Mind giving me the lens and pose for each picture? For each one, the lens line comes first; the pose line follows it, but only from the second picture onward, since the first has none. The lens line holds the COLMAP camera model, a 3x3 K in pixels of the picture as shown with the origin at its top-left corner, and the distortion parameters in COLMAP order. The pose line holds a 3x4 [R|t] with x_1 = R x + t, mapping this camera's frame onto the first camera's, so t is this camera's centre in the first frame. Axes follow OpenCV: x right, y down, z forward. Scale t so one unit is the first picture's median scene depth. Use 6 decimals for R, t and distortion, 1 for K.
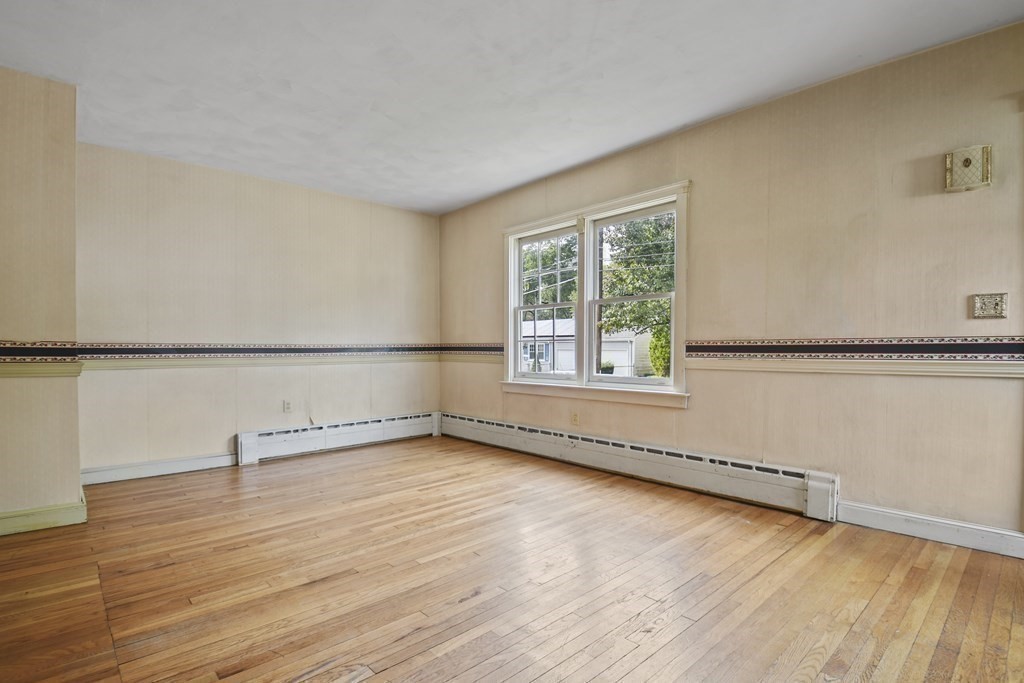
lens RADIAL K [[502.4, 0, 507.6], [0, 502.4, 348.4], [0, 0, 1]] dist [0.005908, -0.004556]
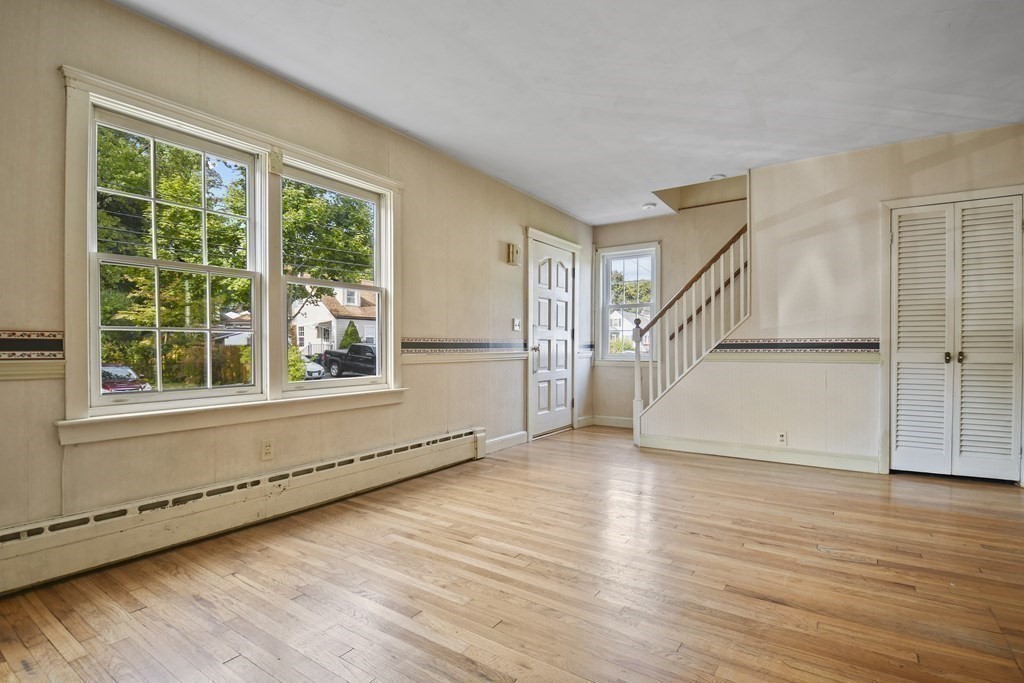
lens RADIAL K [[502.4, 0, 512.6], [0, 502.4, 345.4], [0, 0, 1]] dist [0.005908, -0.004556]
pose [[-0.229496, -0.001071, 0.973309, -0.680034], [-0.002852, 0.999996, 0.000428, -0.000032], [-0.973306, -0.002678, -0.229498, 0.977865]]
